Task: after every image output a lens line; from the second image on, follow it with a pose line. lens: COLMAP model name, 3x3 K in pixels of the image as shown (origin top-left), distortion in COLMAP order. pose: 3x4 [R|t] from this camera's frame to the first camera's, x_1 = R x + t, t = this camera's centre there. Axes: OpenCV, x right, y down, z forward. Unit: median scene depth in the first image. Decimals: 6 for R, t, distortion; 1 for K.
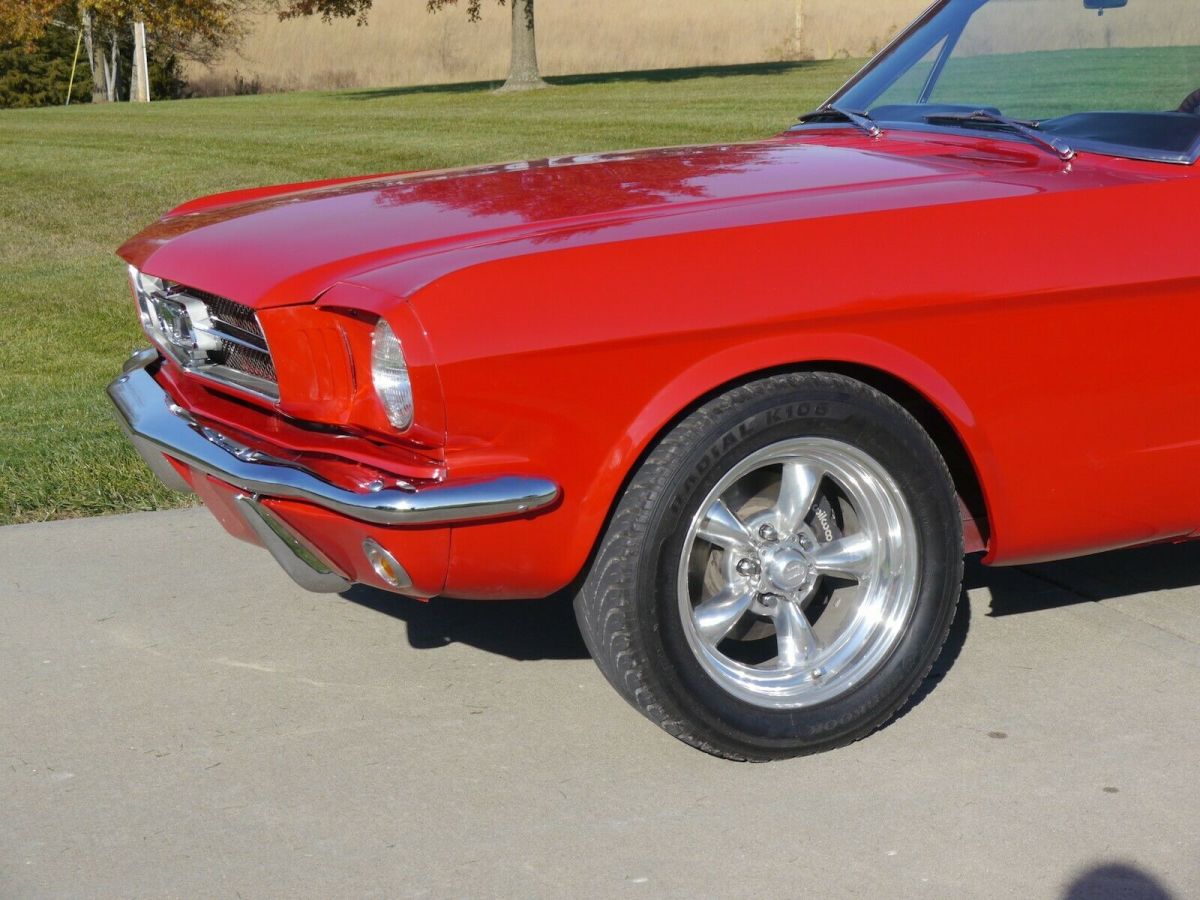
lens RADIAL K [[2348.9, 0, 600.0], [0, 2348.9, 450.0], [0, 0, 1]] dist [0.056734, 0.290990]
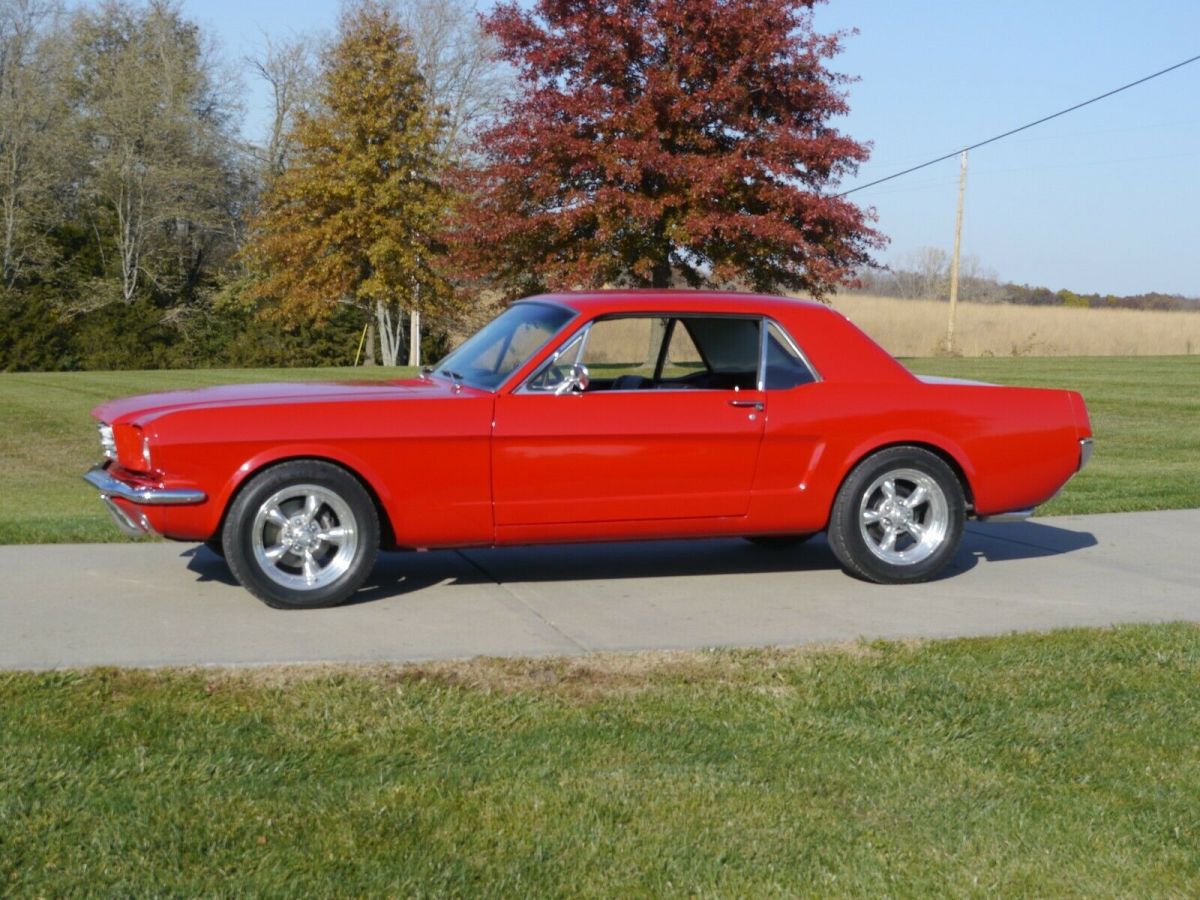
lens RADIAL K [[2210.2, 0, 600.0], [0, 2210.2, 450.0], [0, 0, 1]] dist [-0.161557, 0.007076]
pose [[0.987115, 0.050287, -0.151906, 0.765379], [-0.067645, 0.991476, -0.111351, 0.203982], [0.145012, 0.120192, 0.982103, -1.351065]]
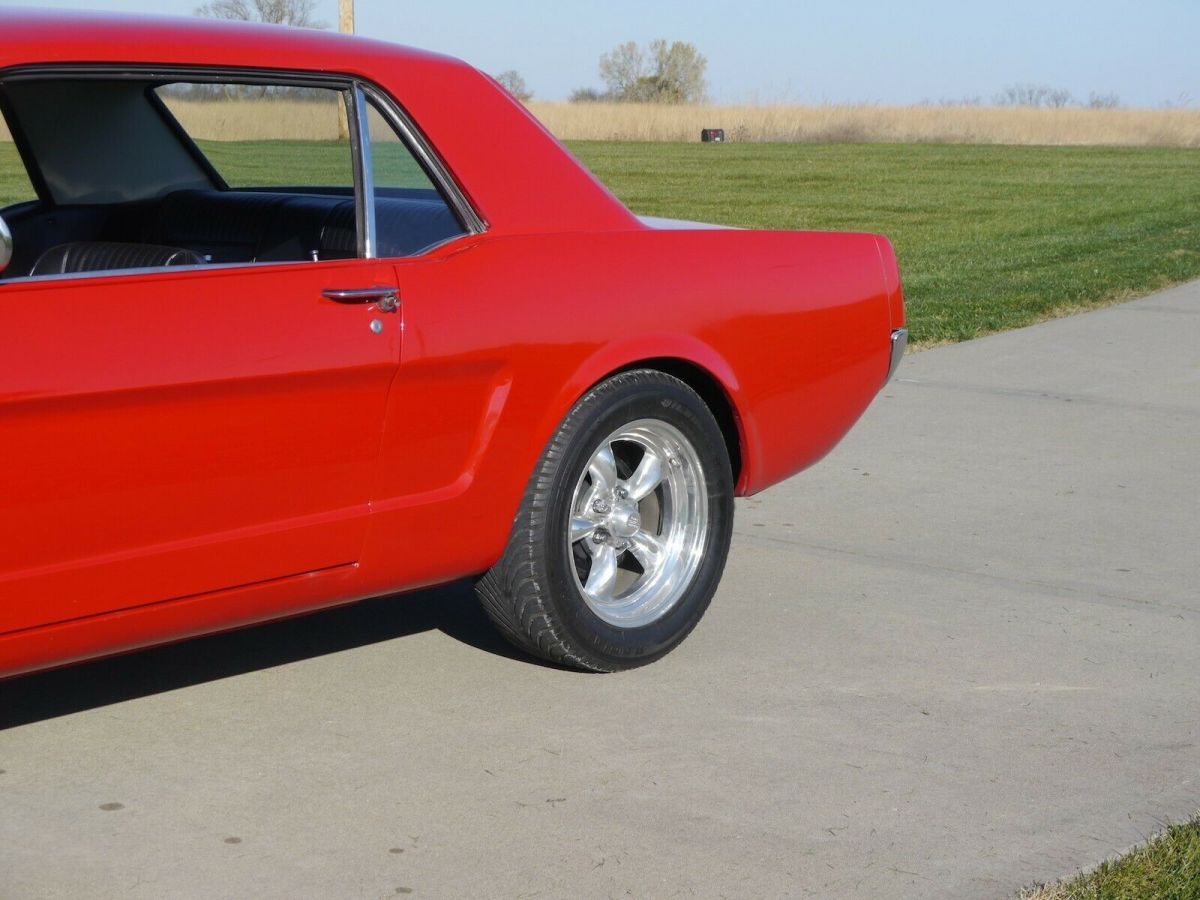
lens RADIAL K [[2348.9, 0, 600.0], [0, 2348.9, 450.0], [0, 0, 1]] dist [0.056734, 0.290990]
pose [[0.920564, -0.011923, 0.390409, 0.214021], [0.026957, 0.999090, -0.033051, -0.029469], [-0.389660, 0.040949, 0.920048, 0.095301]]
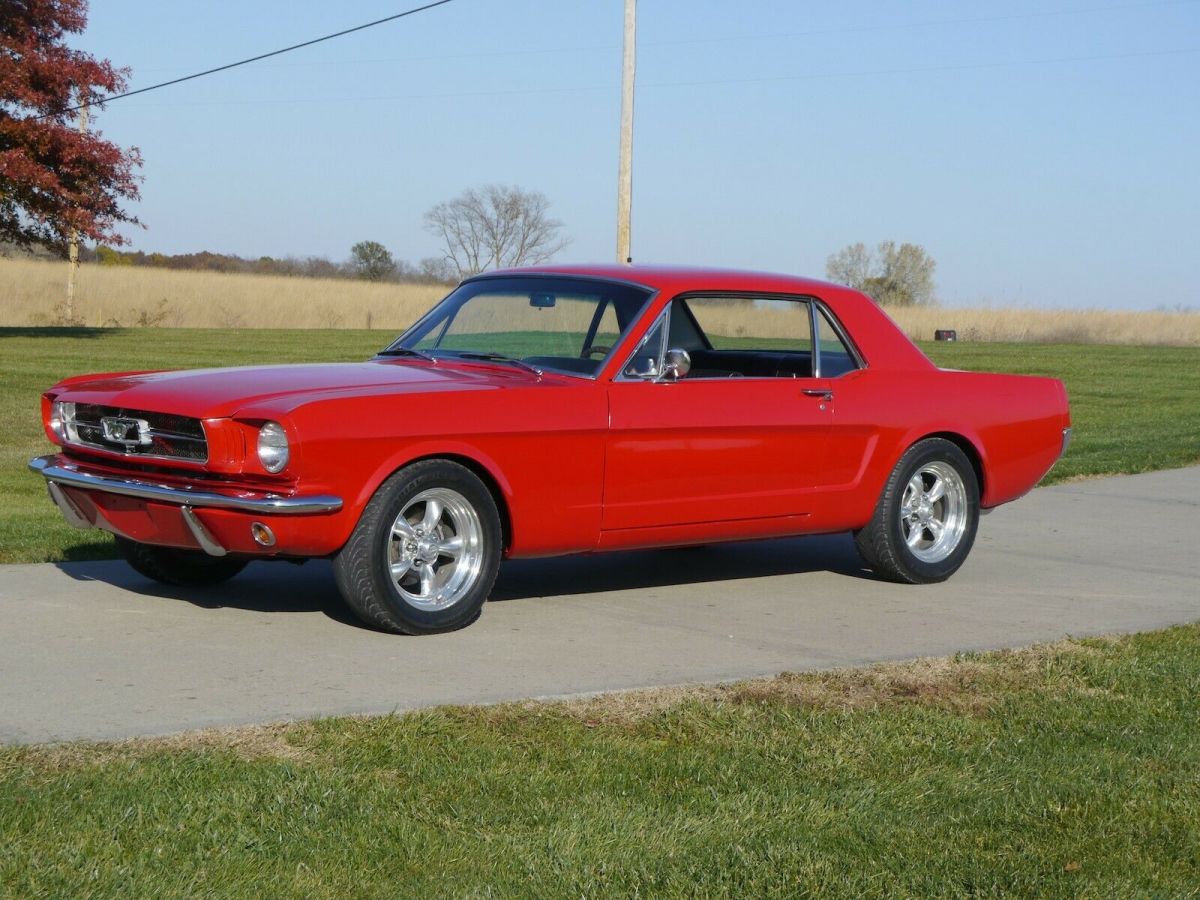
lens RADIAL K [[2612.3, 0, 644.9], [0, 2612.3, 450.1], [0, 0, 1]] dist [0.162577, 0.567469]
pose [[0.942141, 0.042891, 0.332463, -0.548193], [-0.001787, 0.992409, -0.122967, 0.259674], [-0.335213, 0.115258, 0.935066, -1.372743]]
